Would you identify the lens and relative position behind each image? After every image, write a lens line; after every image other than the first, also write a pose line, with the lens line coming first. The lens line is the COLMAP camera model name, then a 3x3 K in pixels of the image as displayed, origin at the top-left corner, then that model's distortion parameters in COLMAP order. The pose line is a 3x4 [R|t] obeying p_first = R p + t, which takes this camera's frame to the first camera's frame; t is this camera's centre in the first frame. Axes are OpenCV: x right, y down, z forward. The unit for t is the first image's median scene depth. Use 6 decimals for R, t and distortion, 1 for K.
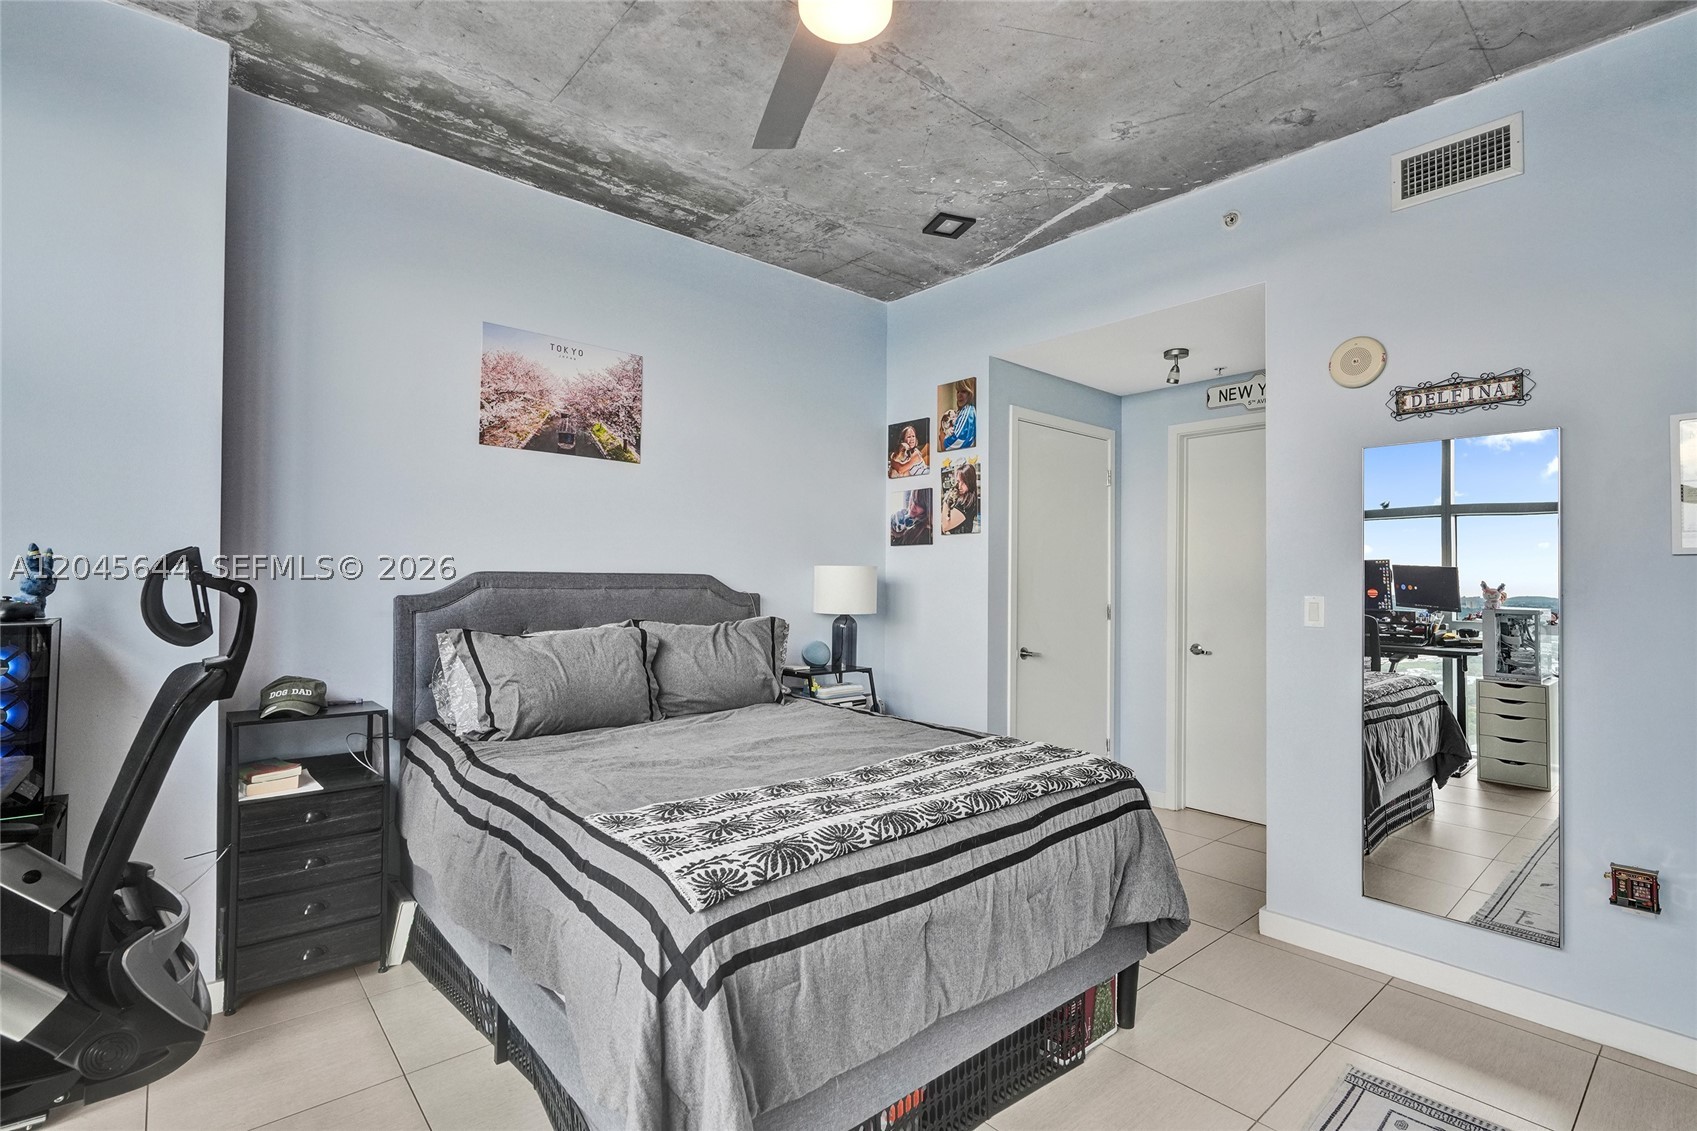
lens RADIAL K [[794.3, 0, 839.5], [0, 794.3, 566.1], [0, 0, 1]] dist [-0.004603, 0.005974]
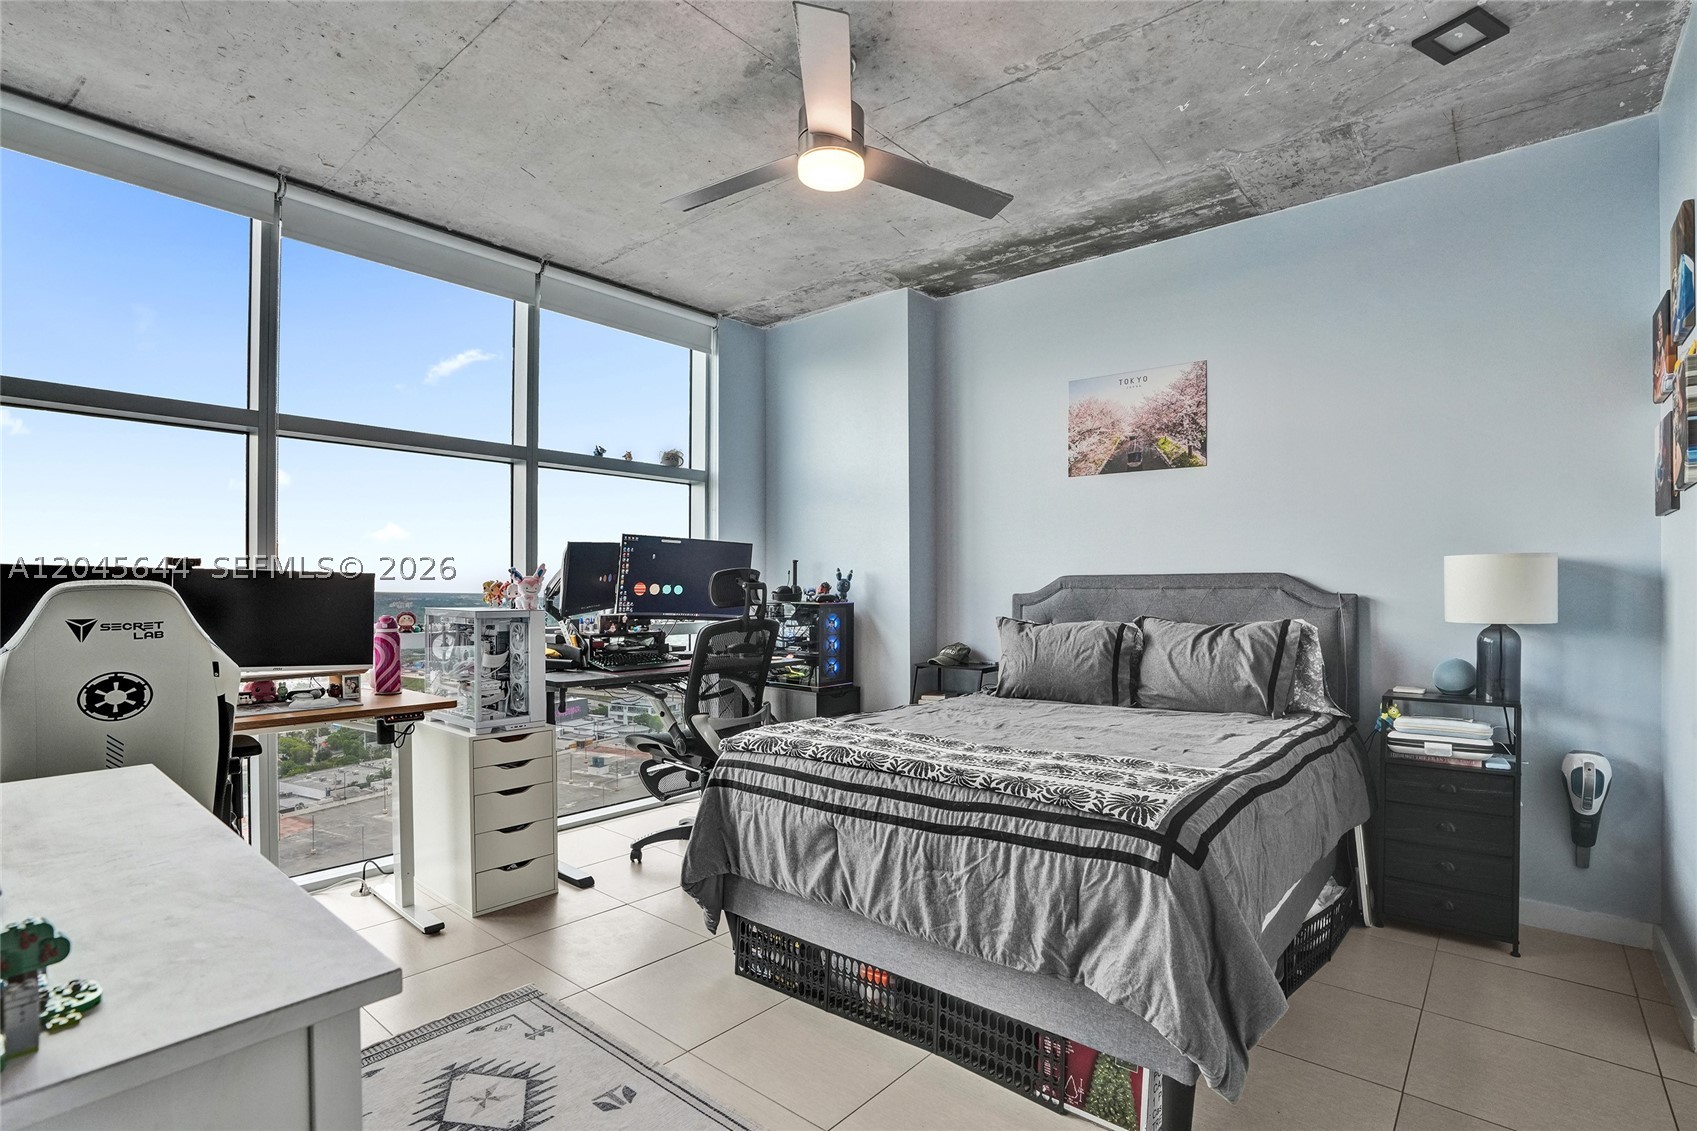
lens RADIAL K [[794.3, 0, 859.9], [0, 794.3, 579.7], [0, 0, 1]] dist [-0.004603, 0.005974]
pose [[0.187873, -0.012061, -0.982119, 0.713023], [0.023856, 0.999686, -0.007713, 0.016090], [0.981904, -0.021980, 0.188102, 0.388403]]
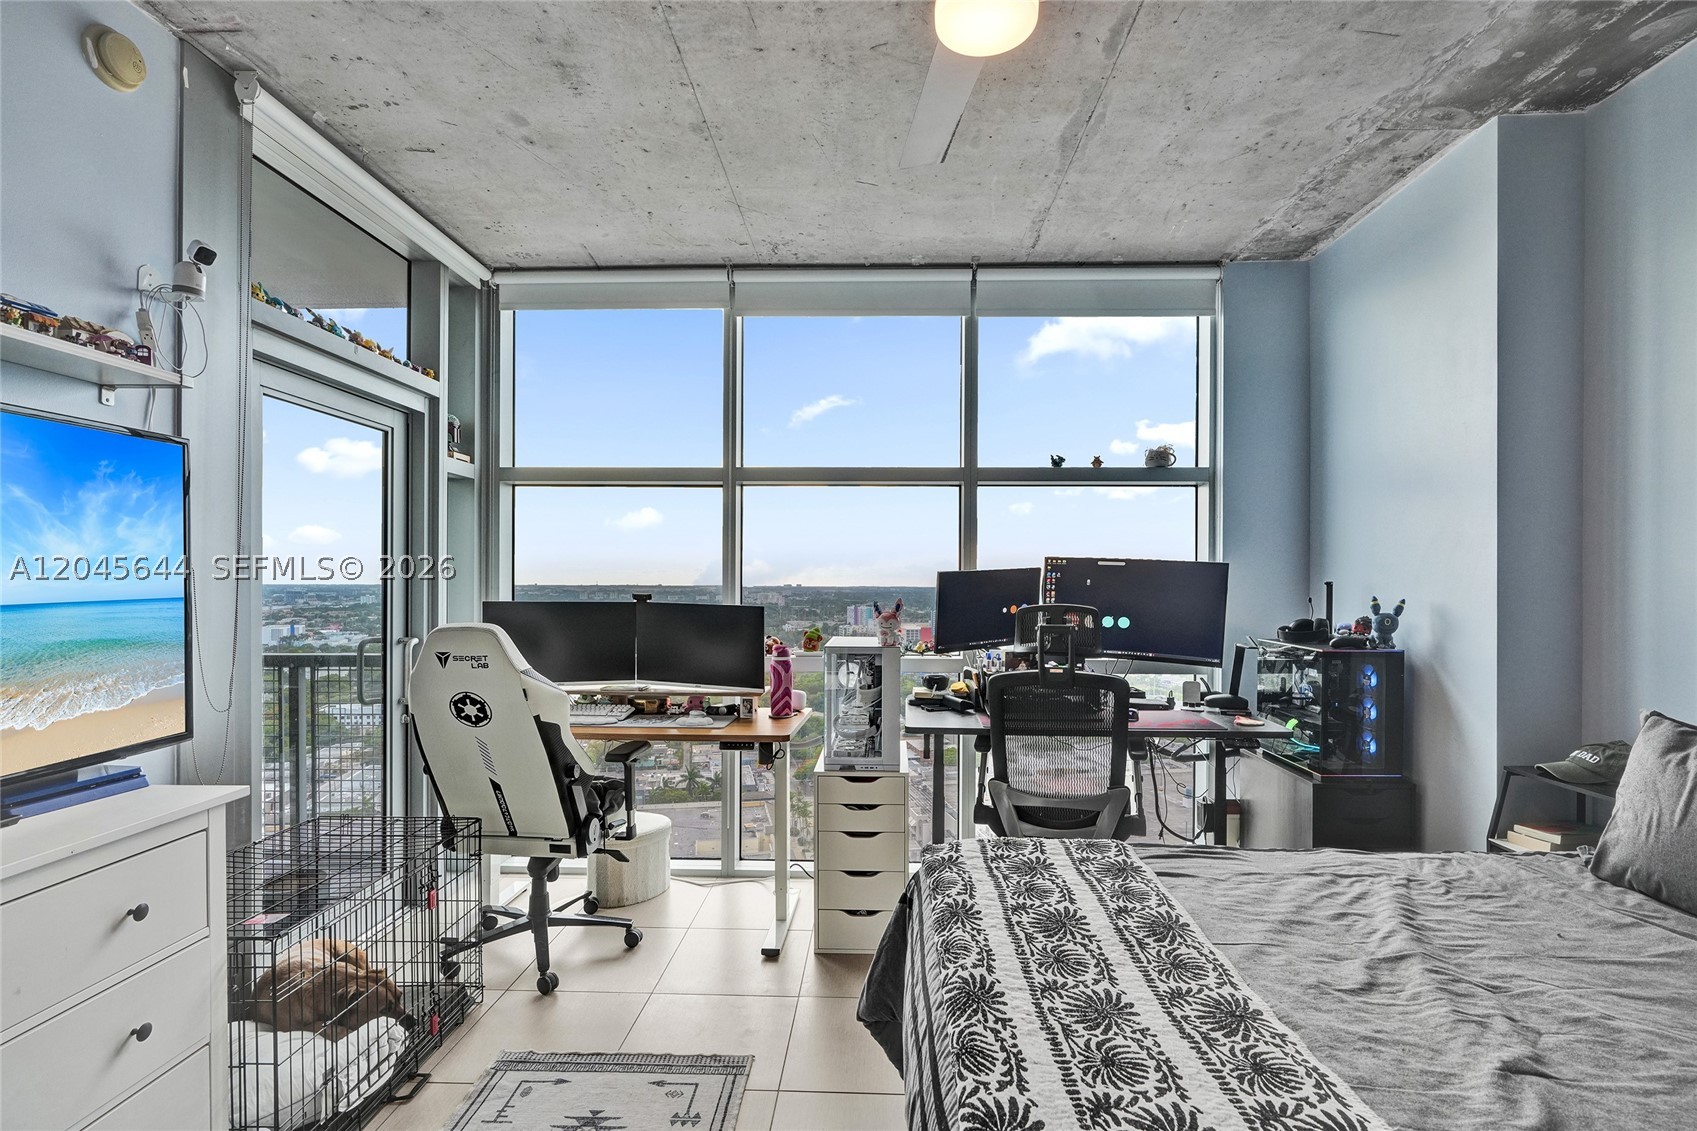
lens RADIAL K [[794.3, 0, 835.5], [0, 794.3, 588.7], [0, 0, 1]] dist [-0.004603, 0.005974]
pose [[-0.632957, -0.006410, -0.774160, 0.420364], [0.009100, 0.999835, -0.015719, -0.017729], [0.774133, -0.016995, -0.632795, 0.721105]]
